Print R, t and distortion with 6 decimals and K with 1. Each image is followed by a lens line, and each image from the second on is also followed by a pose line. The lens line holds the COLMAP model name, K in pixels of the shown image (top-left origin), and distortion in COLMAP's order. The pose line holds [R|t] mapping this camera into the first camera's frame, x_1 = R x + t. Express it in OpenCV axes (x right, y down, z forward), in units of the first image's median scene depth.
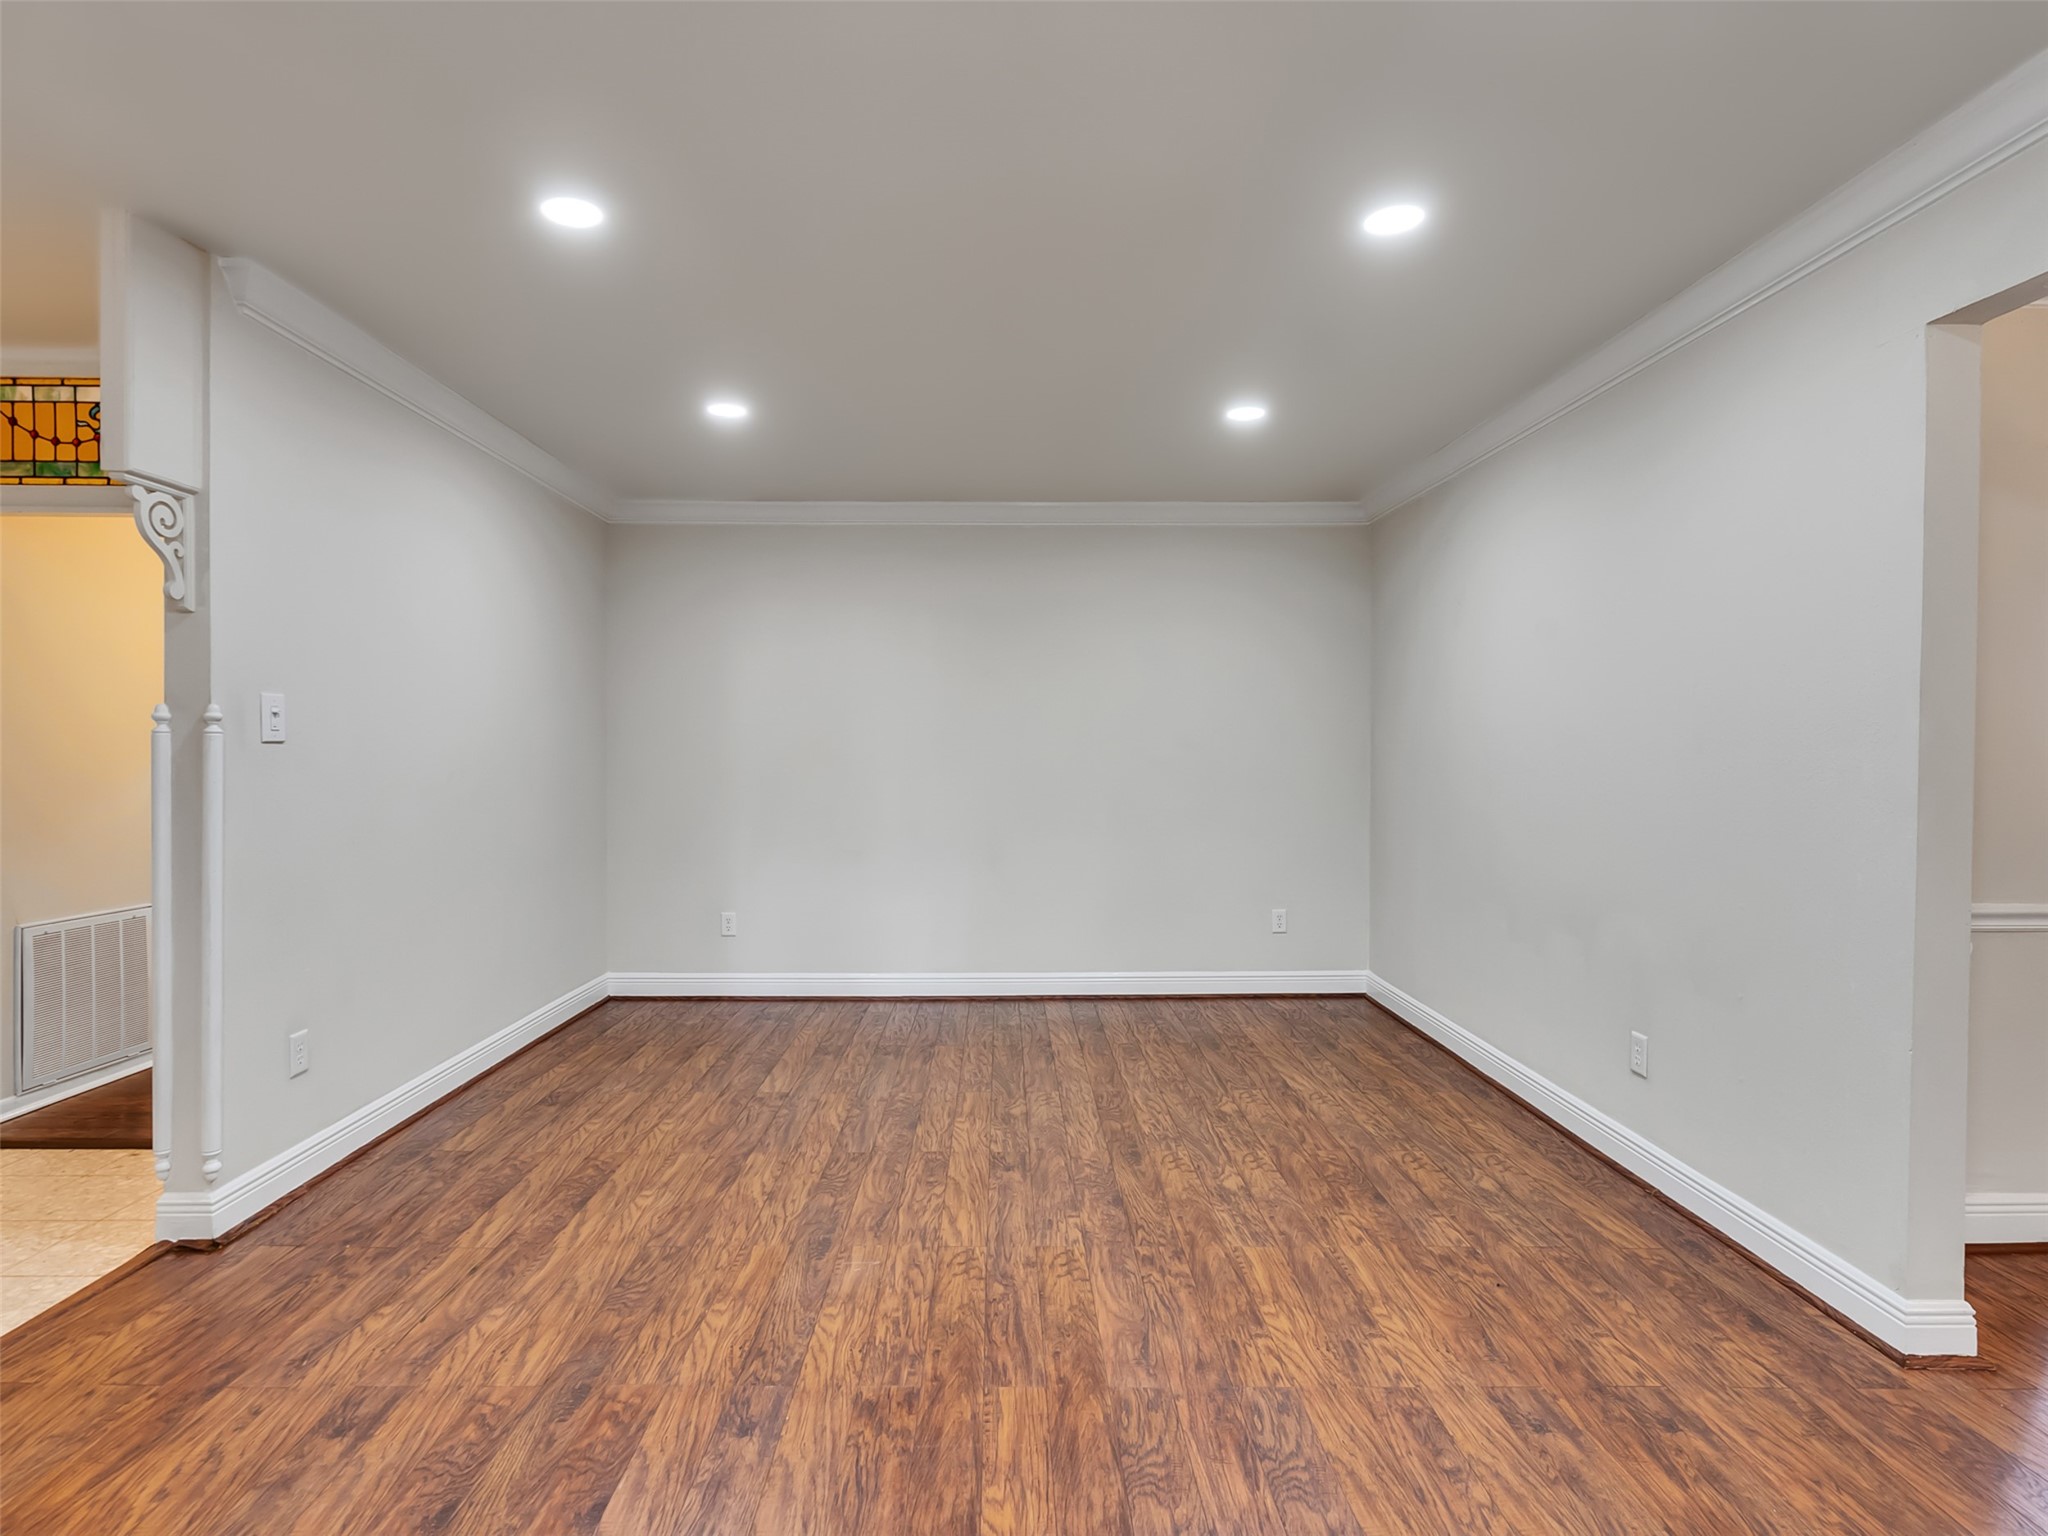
lens RADIAL K [[1029.9, 0, 1024.0], [0, 1029.9, 768.0], [0, 0, 1]] dist [0.002083, 0.001557]
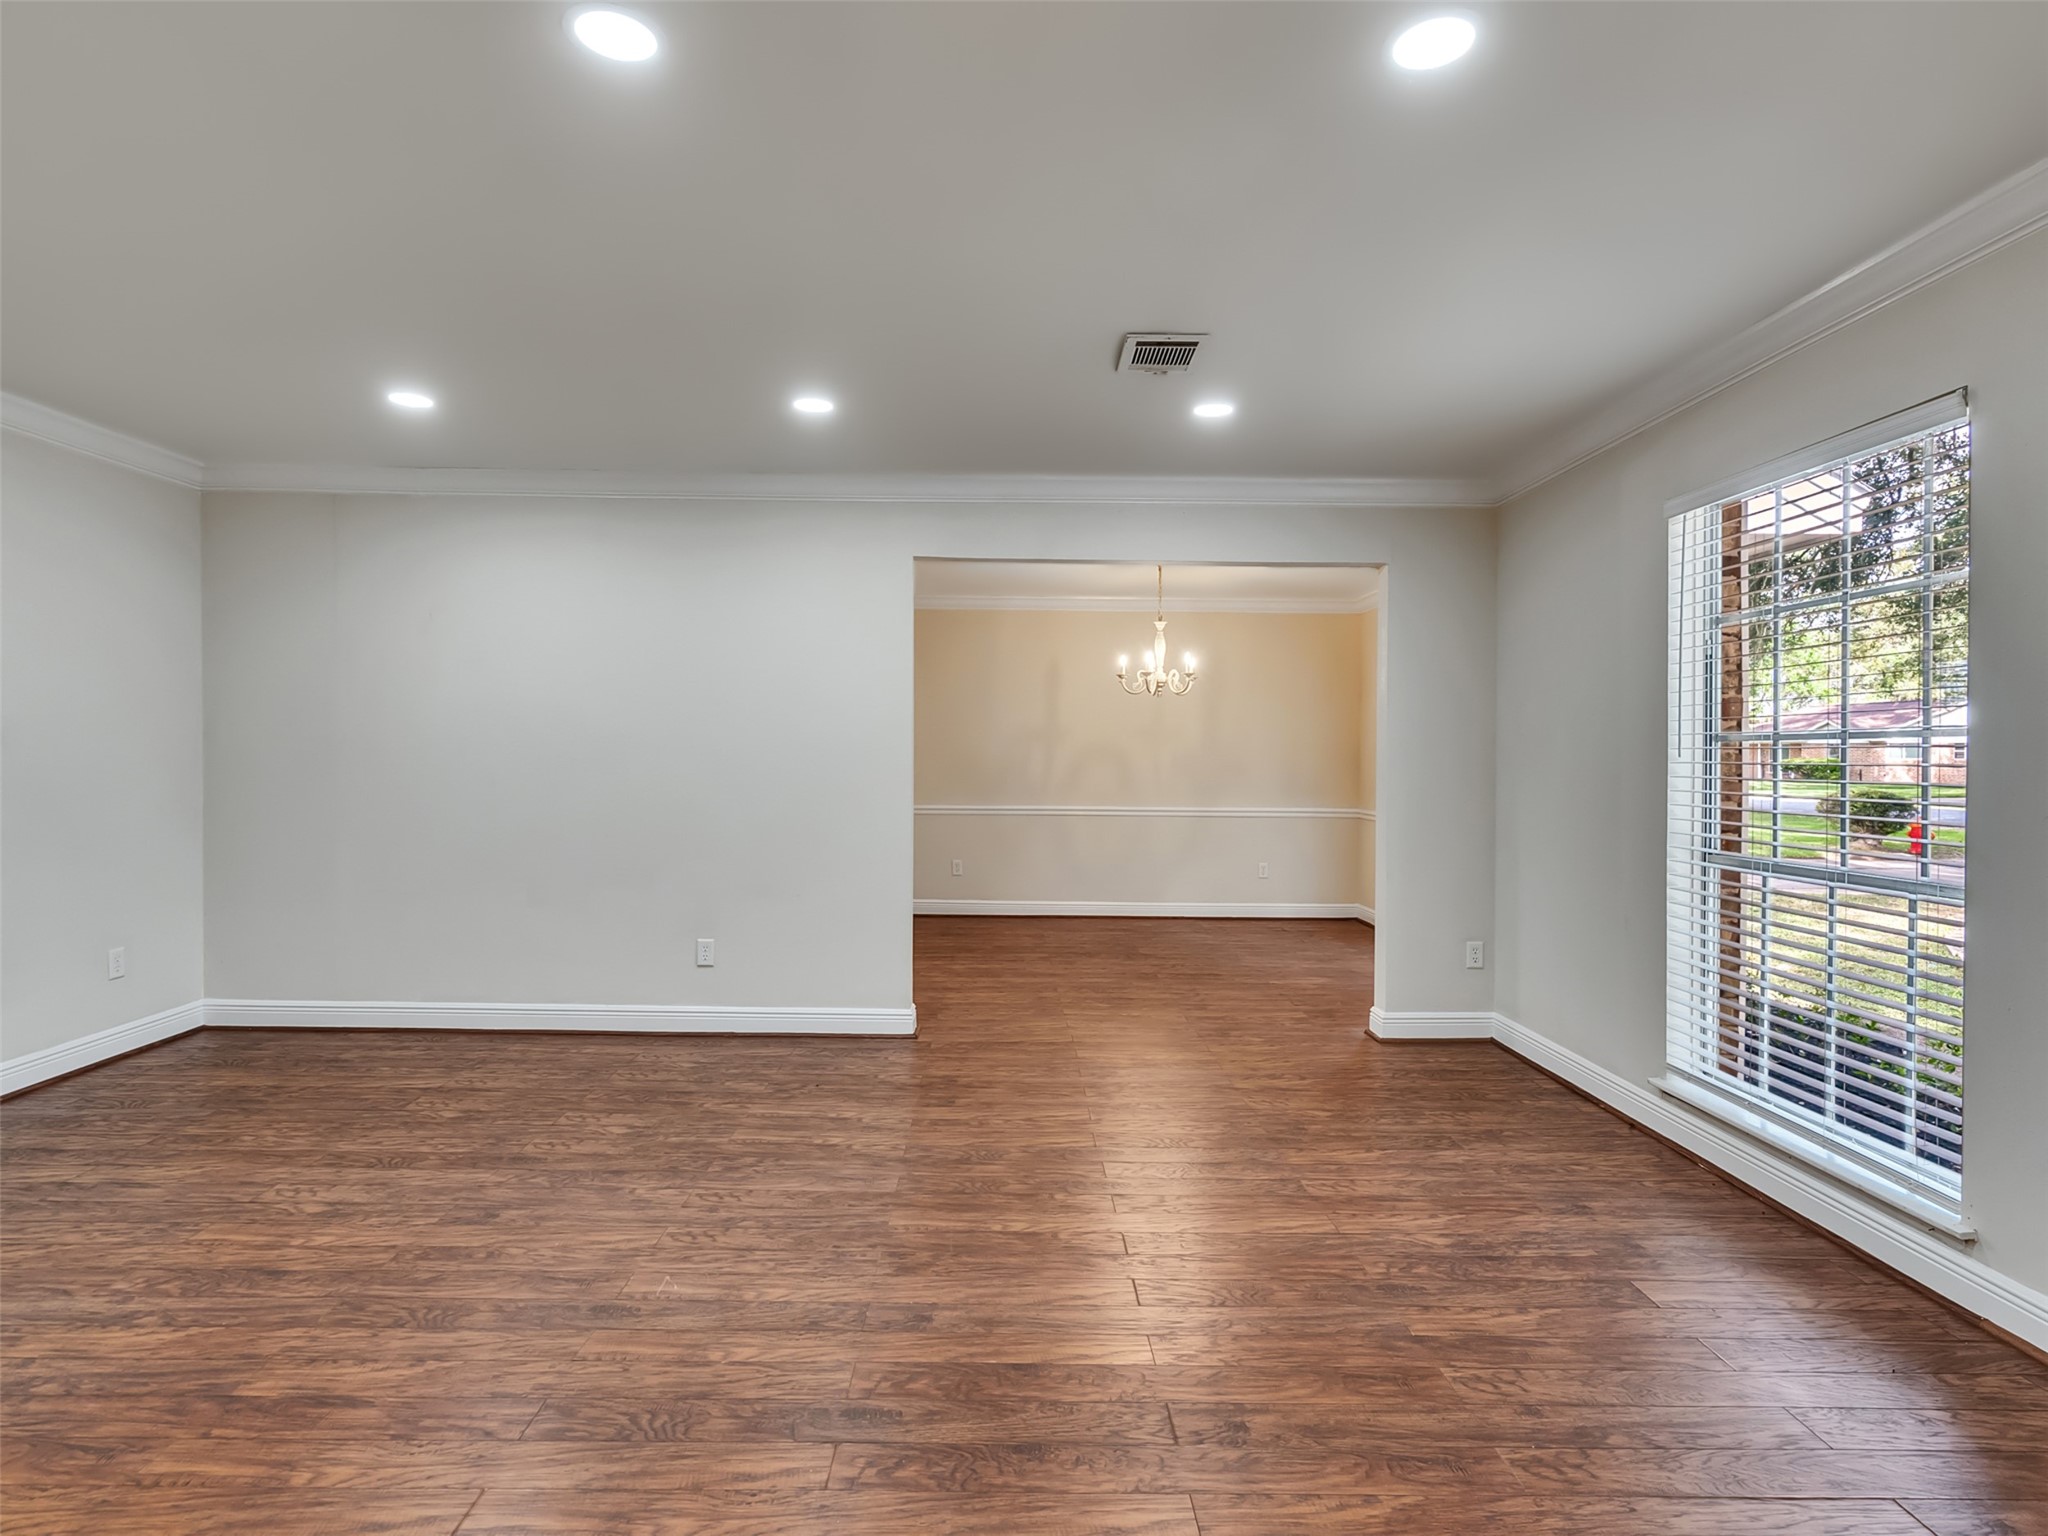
lens RADIAL K [[1029.9, 0, 1024.0], [0, 1029.9, 768.0], [0, 0, 1]] dist [0.002083, 0.001557]
pose [[0.009285, -0.014468, 0.999852, -1.047260], [0.007572, 0.999868, 0.014398, -0.002726], [-0.999928, 0.007437, 0.009394, 0.633546]]
